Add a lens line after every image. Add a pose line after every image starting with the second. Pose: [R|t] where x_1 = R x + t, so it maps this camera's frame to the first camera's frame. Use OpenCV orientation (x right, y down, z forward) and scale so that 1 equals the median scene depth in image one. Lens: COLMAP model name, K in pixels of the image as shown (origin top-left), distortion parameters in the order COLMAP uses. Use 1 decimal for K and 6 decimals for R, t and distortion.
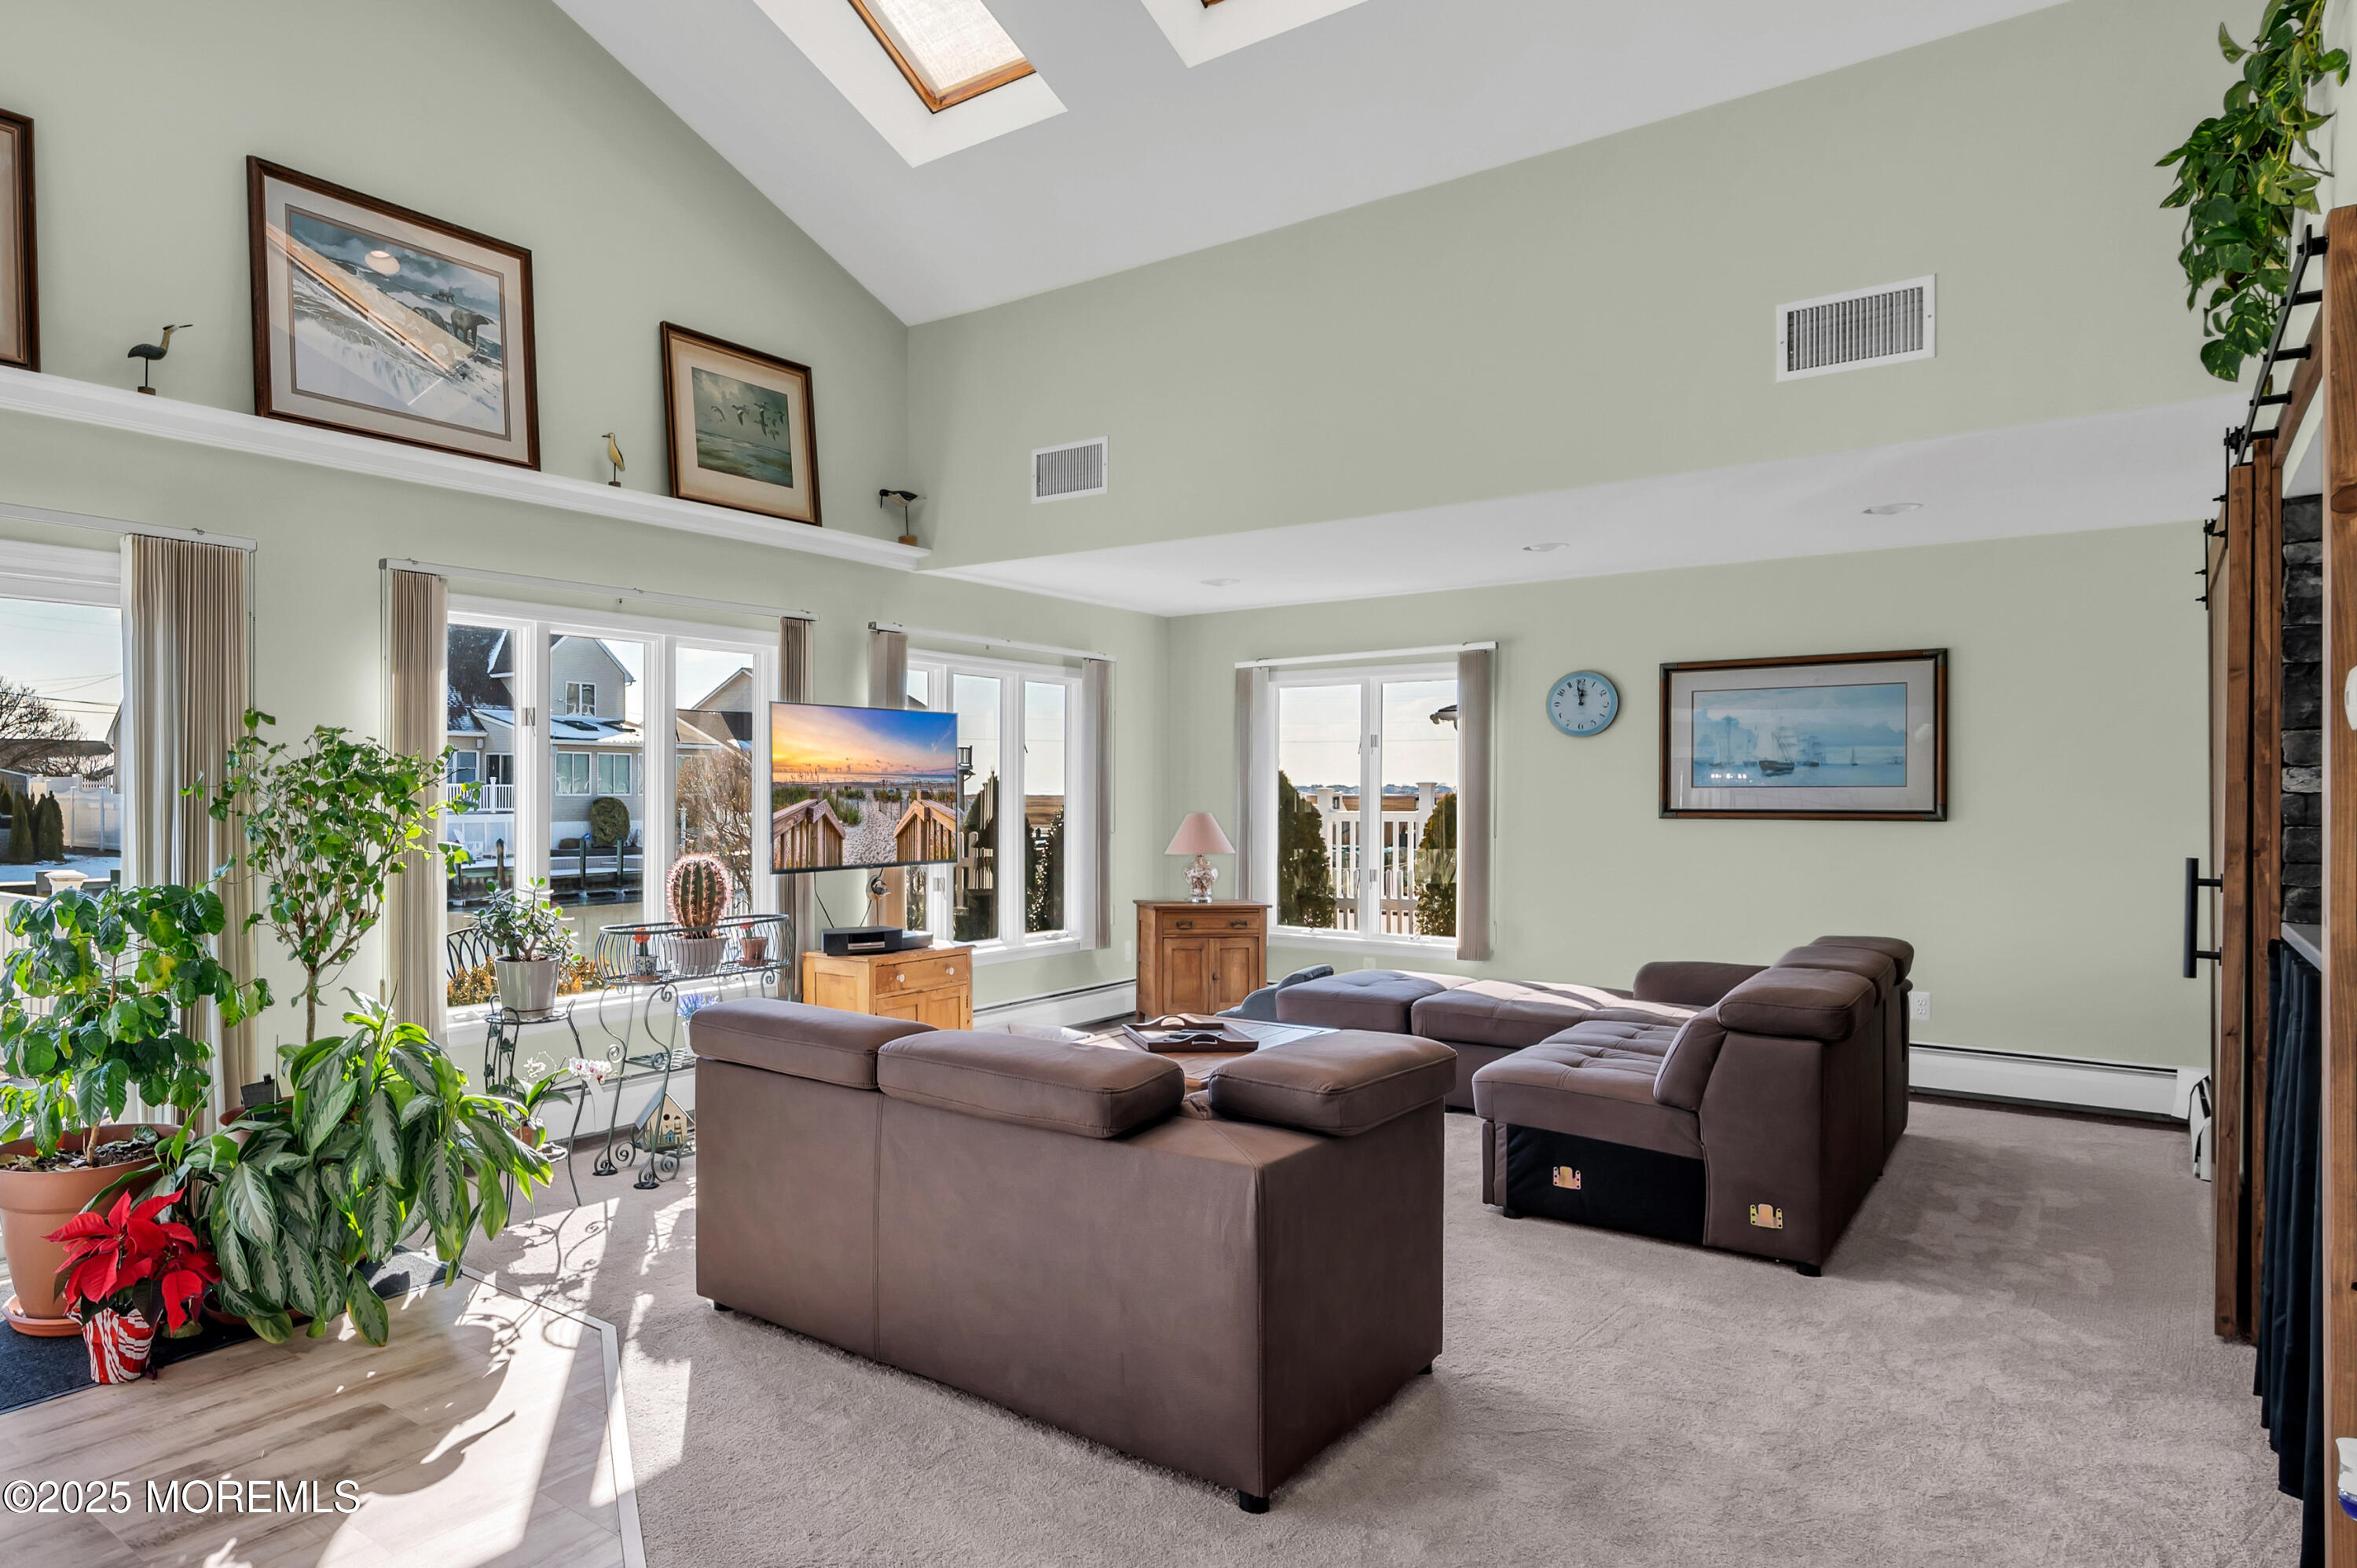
lens RADIAL K [[1739.5, 0, 1186.4], [0, 1739.5, 818.7], [0, 0, 1]] dist [-0.000109, -0.004928]
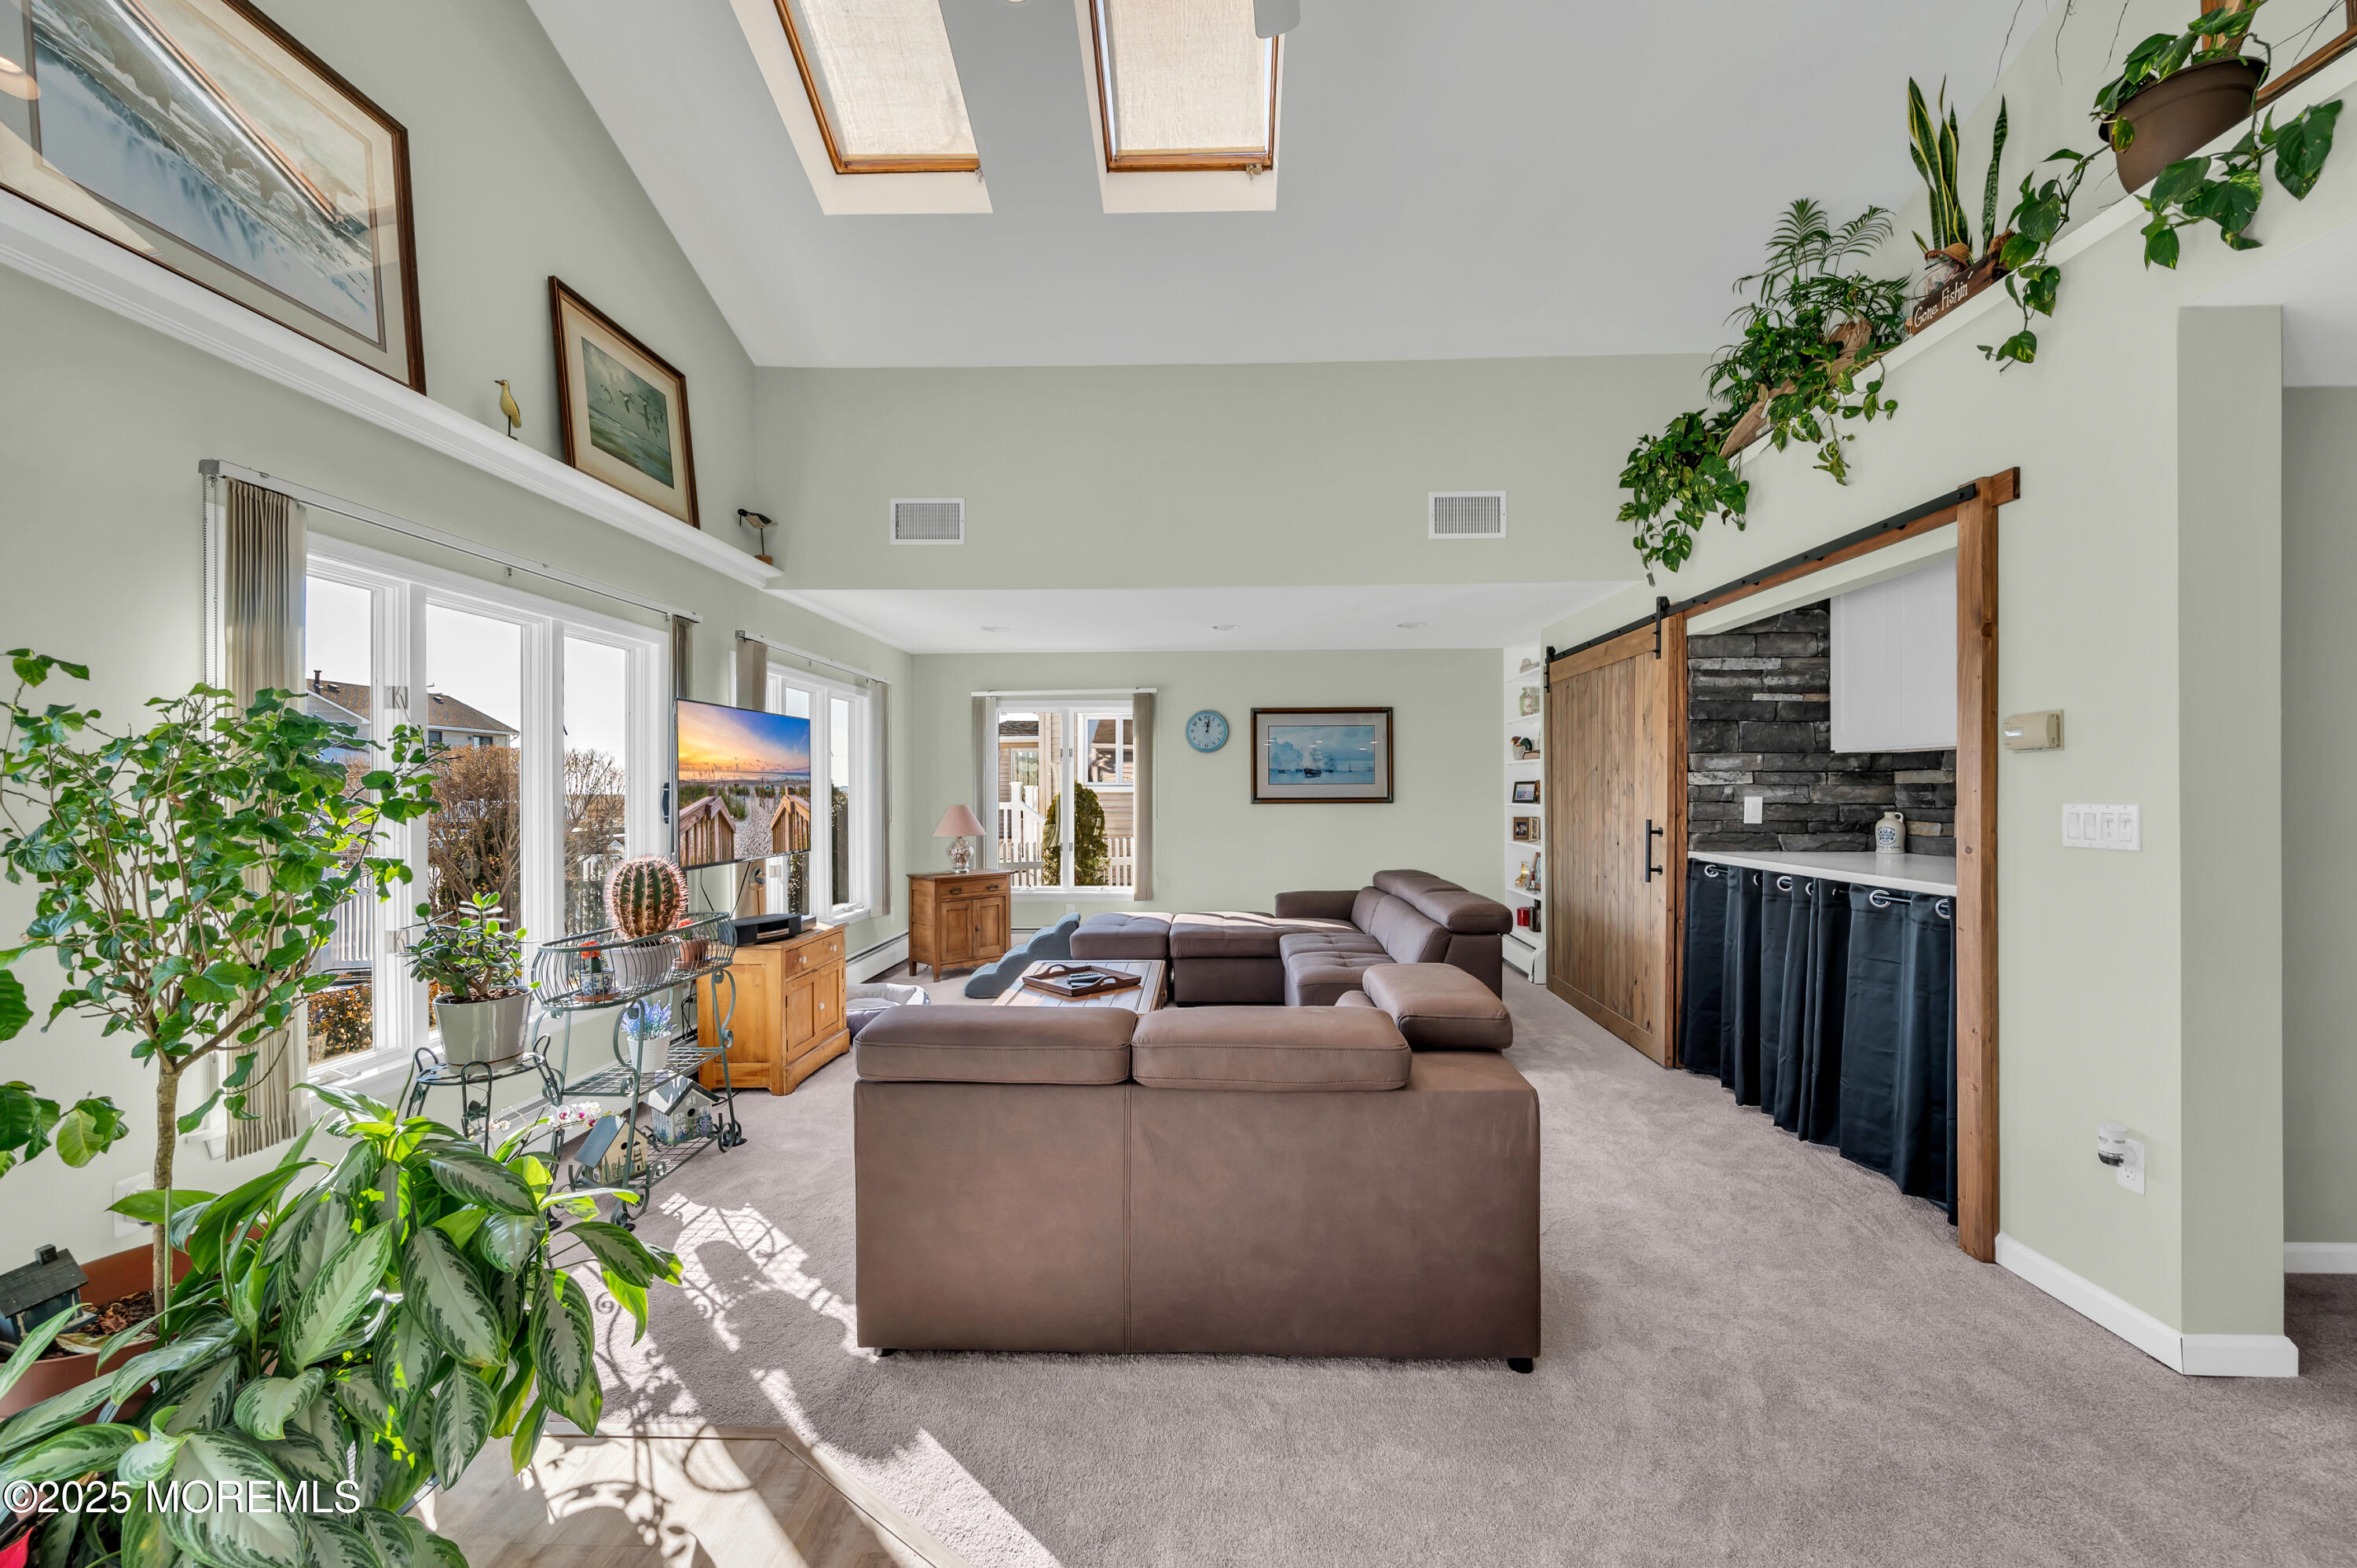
lens RADIAL K [[931.9, 0, 1176.8], [0, 931.9, 795.0], [0, 0, 1]] dist [0.014966, -0.005966]
pose [[0.771136, -0.007562, 0.636626, -0.353626], [0.015018, 0.999867, -0.006315, -0.004057], [-0.636494, 0.014430, 0.771147, 0.400196]]
